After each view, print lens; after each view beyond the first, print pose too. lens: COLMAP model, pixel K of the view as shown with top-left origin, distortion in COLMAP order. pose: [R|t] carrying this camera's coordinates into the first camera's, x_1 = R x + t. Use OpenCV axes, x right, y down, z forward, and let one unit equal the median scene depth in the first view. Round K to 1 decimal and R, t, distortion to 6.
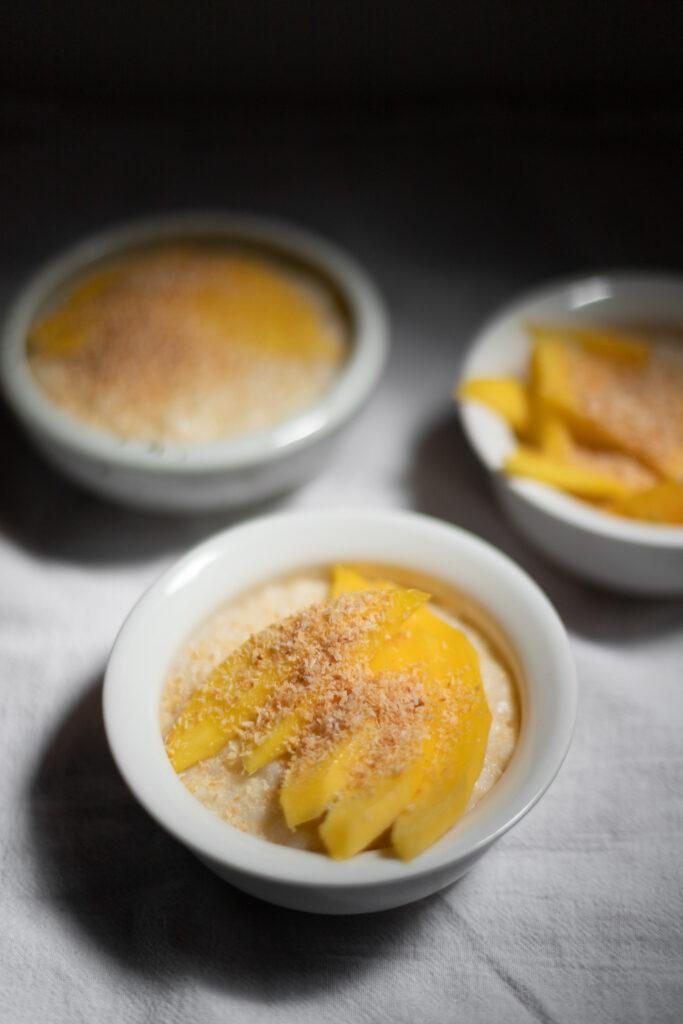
lens RADIAL K [[1507.6, 0, 341.5], [0, 1507.6, 512.0], [0, 0, 1]] dist [-0.018804, -0.022222]
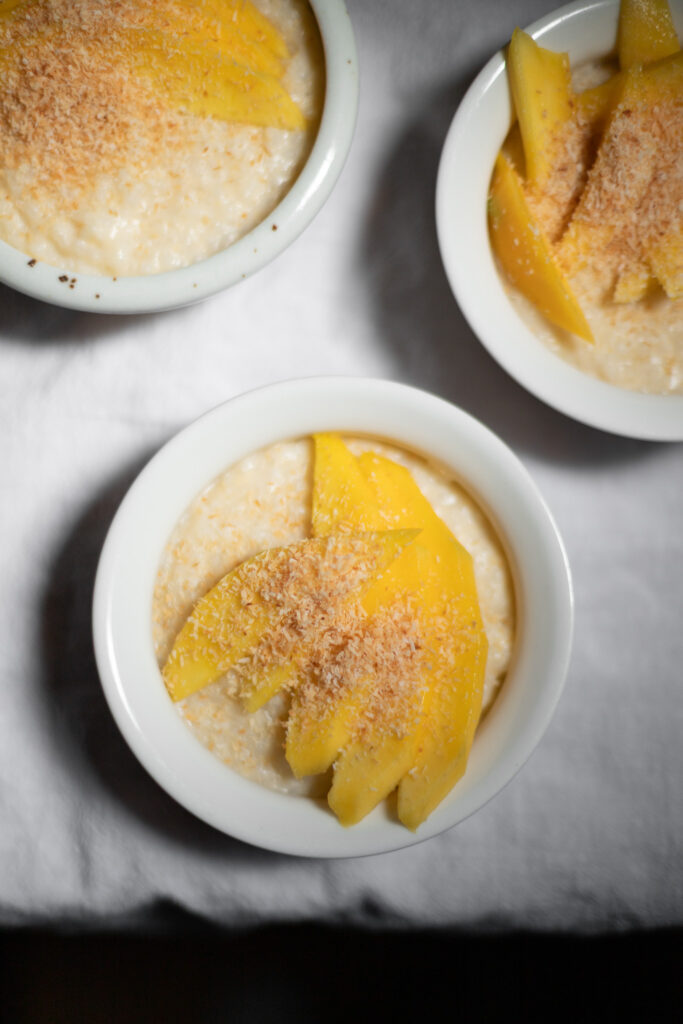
lens RADIAL K [[1507.6, 0, 341.5], [0, 1507.6, 512.0], [0, 0, 1]] dist [-0.018804, -0.022222]
pose [[0.997035, -0.076771, 0.005180, 0.004487], [0.058837, 0.804042, 0.591654, -0.528886], [-0.049587, -0.589595, 0.806175, 0.254173]]
